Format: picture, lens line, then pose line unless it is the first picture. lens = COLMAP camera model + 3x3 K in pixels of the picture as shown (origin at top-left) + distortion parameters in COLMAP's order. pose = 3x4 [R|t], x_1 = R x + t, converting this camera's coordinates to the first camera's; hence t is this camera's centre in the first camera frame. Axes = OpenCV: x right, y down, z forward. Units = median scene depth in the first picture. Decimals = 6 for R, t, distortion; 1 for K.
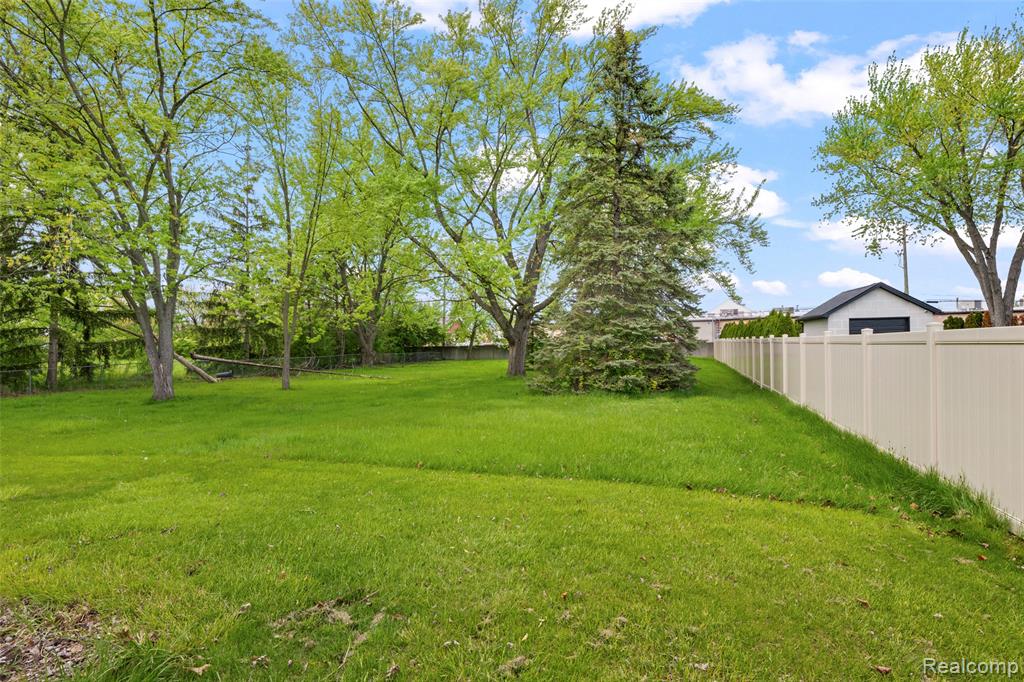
lens RADIAL K [[551.2, 0, 512.1], [0, 551.2, 345.7], [0, 0, 1]] dist [0.034701, 0.001797]
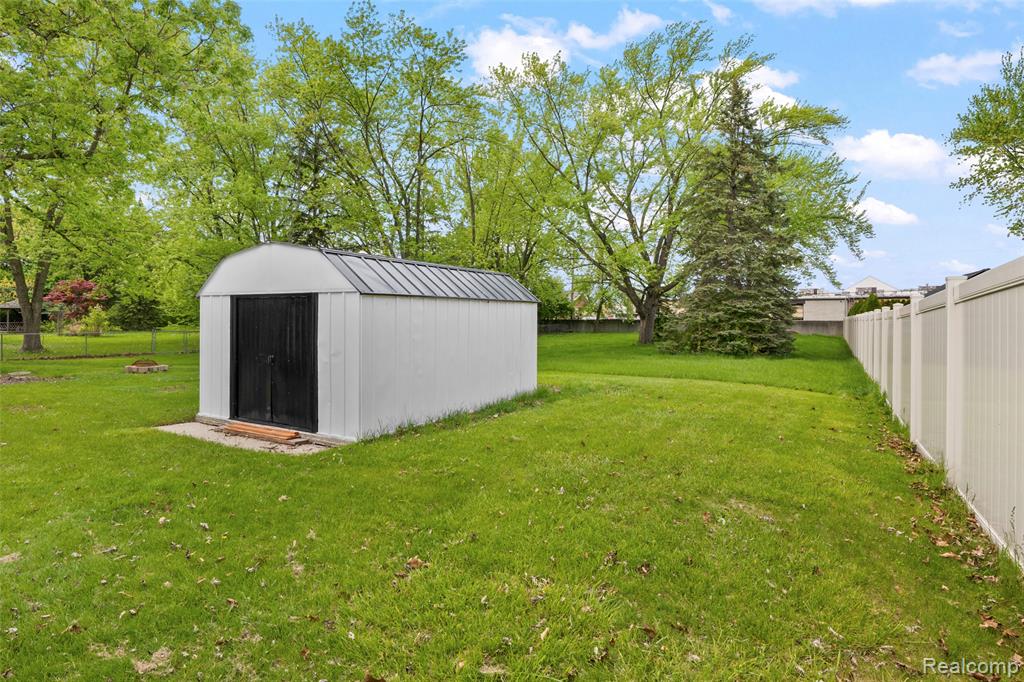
lens RADIAL K [[551.2, 0, 506.9], [0, 551.2, 318.5], [0, 0, 1]] dist [0.034701, 0.001797]
pose [[0.975323, 0.019190, -0.219947, -0.025607], [-0.019701, 0.999806, -0.000131, 0.004332], [0.219901, 0.004461, 0.975512, -0.291120]]
